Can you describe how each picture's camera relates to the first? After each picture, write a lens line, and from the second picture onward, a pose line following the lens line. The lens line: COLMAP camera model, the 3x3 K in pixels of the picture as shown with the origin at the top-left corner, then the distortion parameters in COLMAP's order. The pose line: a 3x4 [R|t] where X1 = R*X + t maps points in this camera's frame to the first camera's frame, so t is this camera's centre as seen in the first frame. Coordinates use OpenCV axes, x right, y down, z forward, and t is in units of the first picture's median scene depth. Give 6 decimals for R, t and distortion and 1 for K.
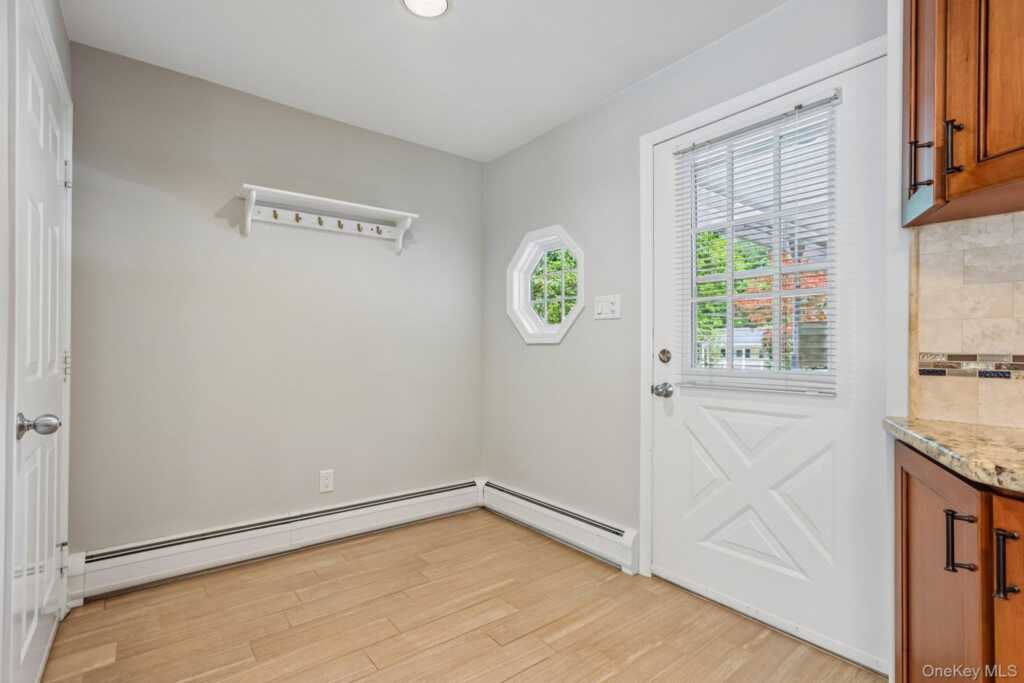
lens RADIAL K [[477.3, 0, 510.4], [0, 477.3, 344.9], [0, 0, 1]] dist [-0.043864, 0.013912]
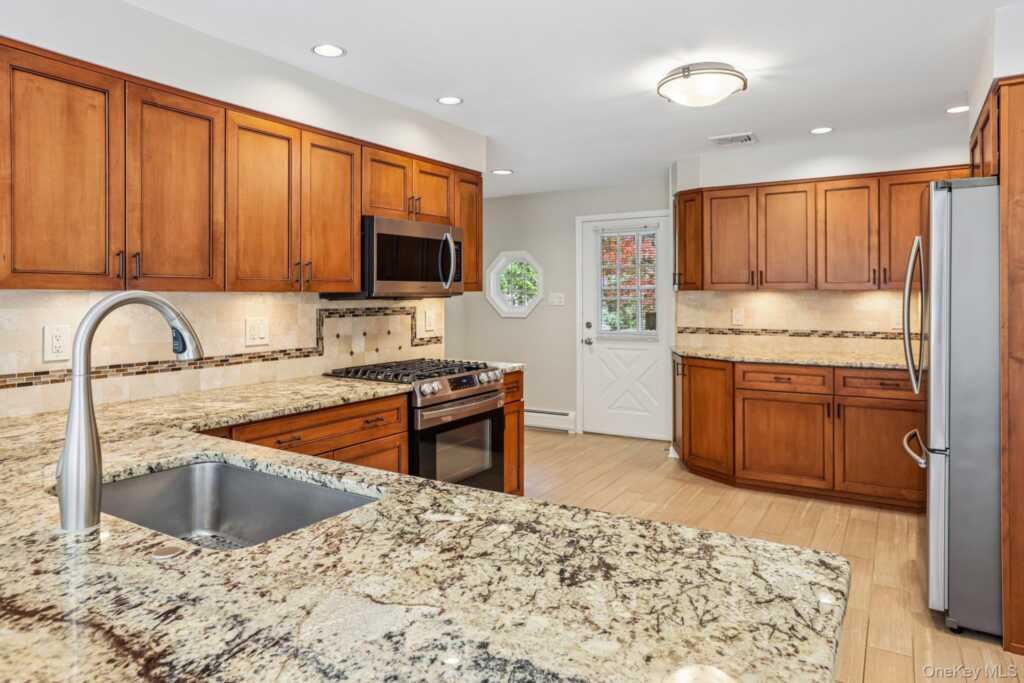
lens RADIAL K [[648.8, 0, 505.1], [0, 648.8, 295.9], [0, 0, 1]] dist [-0.019596, 0.017132]
pose [[0.940542, -0.005765, 0.339628, -1.165367], [0.004717, 0.999981, 0.003912, -0.139412], [-0.339644, -0.002078, 0.940552, -1.835749]]
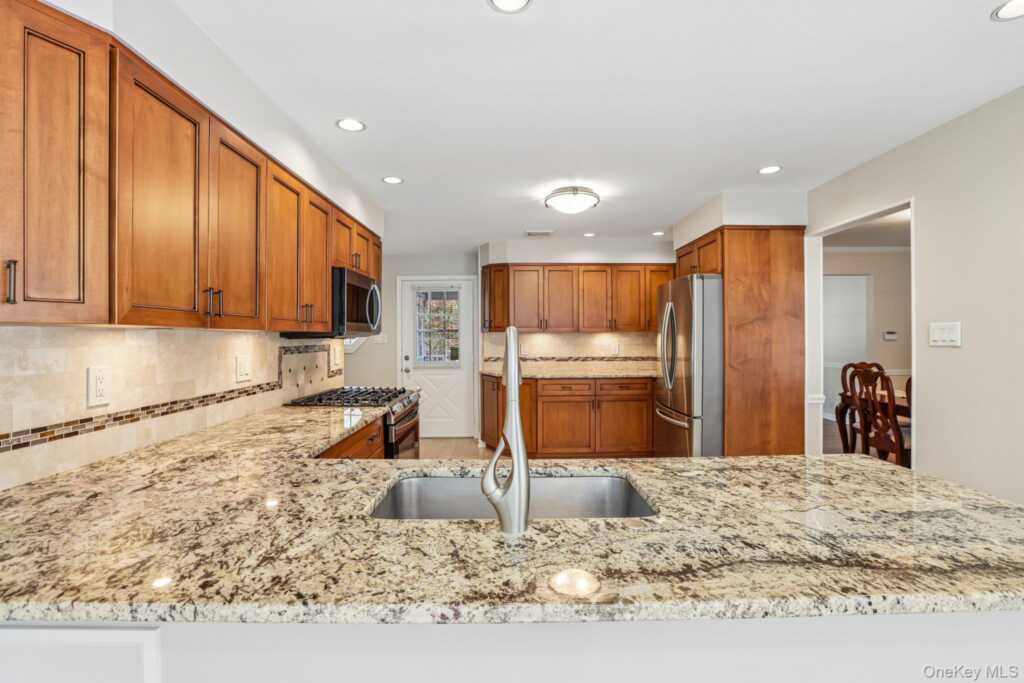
lens RADIAL K [[477.3, 0, 515.7], [0, 477.3, 334.3], [0, 0, 1]] dist [-0.043864, 0.013912]
pose [[0.606979, -0.002531, 0.794714, -1.780329], [0.003777, 0.999993, 0.000300, -0.134464], [-0.794709, 0.002819, 0.606984, -1.422904]]
